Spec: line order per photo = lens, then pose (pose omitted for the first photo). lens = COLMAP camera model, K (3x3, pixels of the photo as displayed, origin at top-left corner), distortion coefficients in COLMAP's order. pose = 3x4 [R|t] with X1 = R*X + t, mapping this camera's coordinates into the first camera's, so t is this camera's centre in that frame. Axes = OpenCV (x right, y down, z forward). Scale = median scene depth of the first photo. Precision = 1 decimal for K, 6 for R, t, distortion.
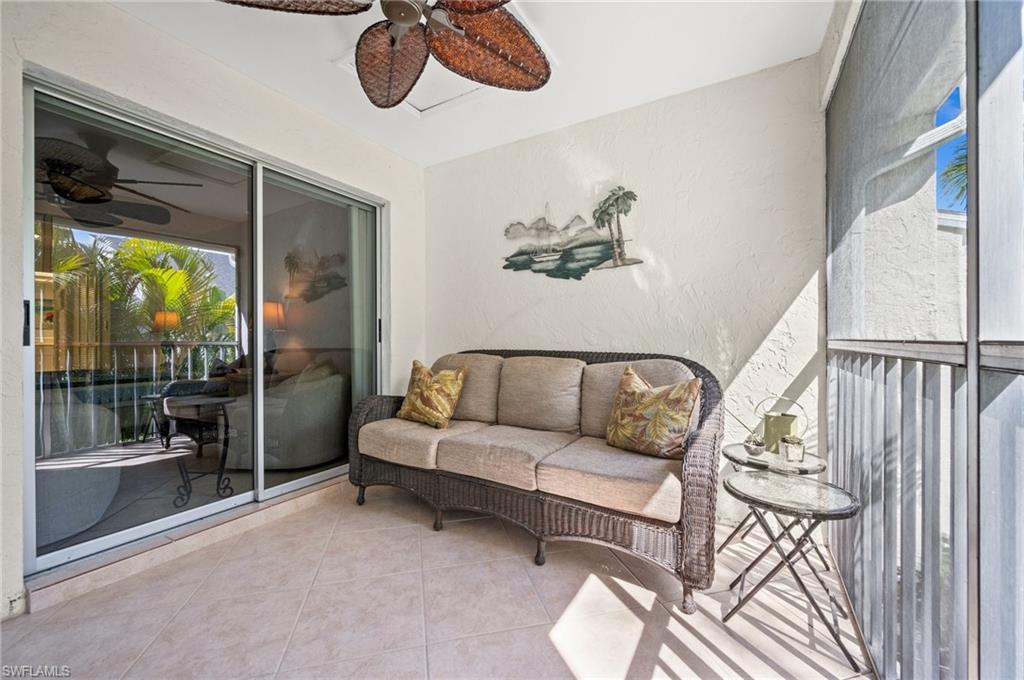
lens RADIAL K [[405.5, 0, 510.9], [0, 405.5, 336.7], [0, 0, 1]] dist [0.000722, -0.000103]
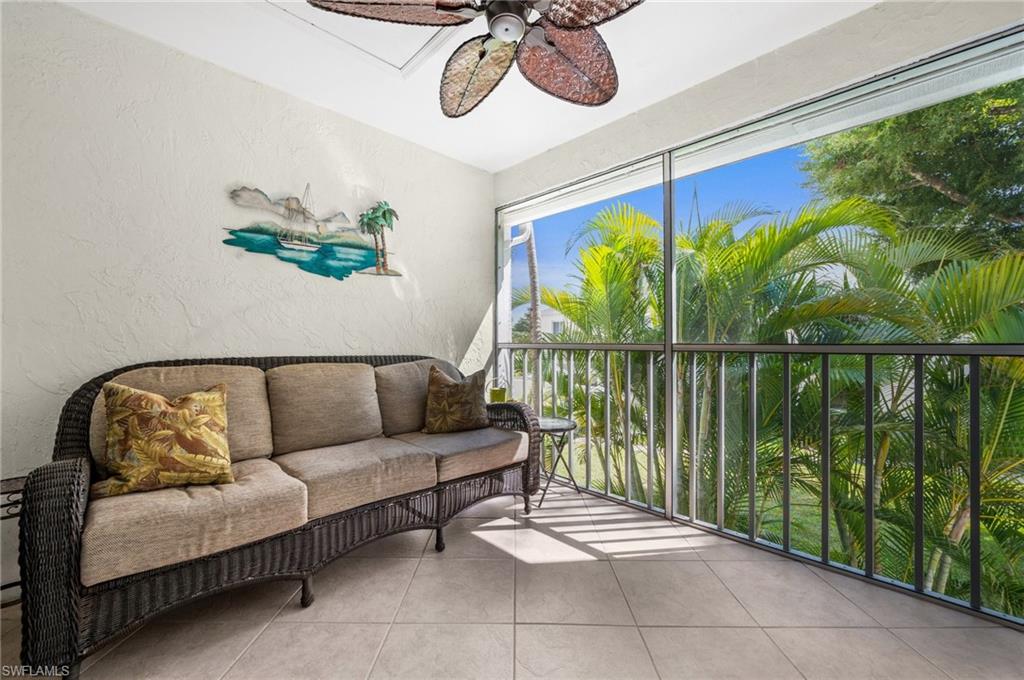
lens RADIAL K [[407.5, 0, 512.0], [0, 407.5, 340.0], [0, 0, 1]] dist [0.001781, 0.000059]
pose [[0.253772, 0.006236, 0.967244, -0.669076], [-0.004123, 0.999977, -0.005365, 0.002519], [-0.967255, -0.002626, 0.253792, 0.385603]]
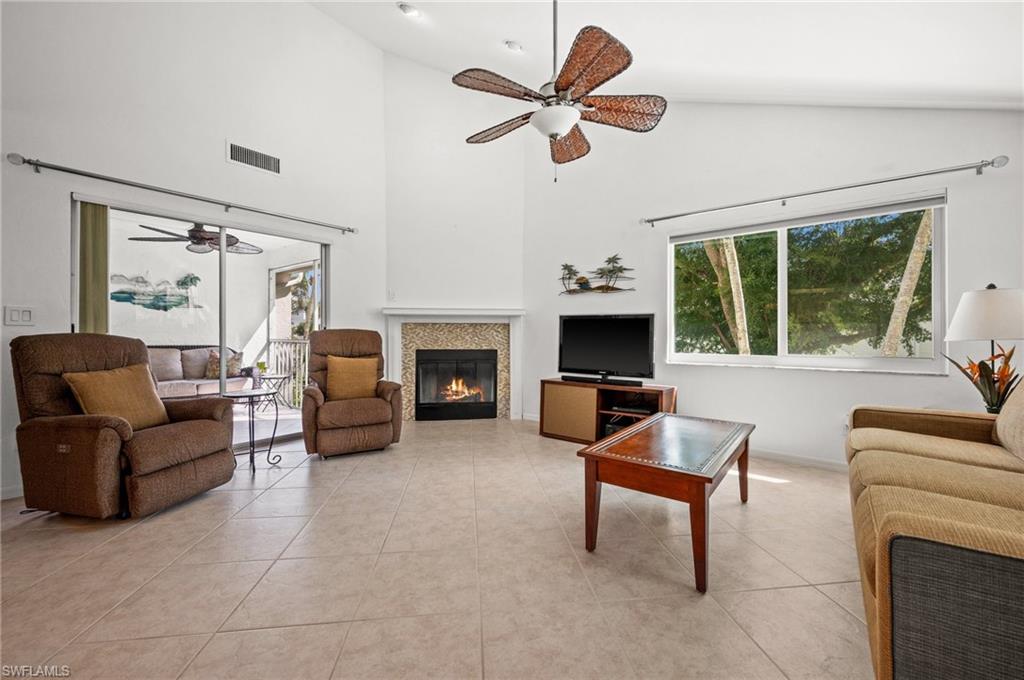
lens RADIAL K [[405.5, 0, 510.9], [0, 405.5, 336.7], [0, 0, 1]] dist [0.000722, -0.000103]
pose [[0.133051, -0.007332, 0.991082, -1.727517], [-0.012155, 0.999885, 0.009029, -0.051017], [-0.991035, -0.013248, 0.132947, -1.077864]]
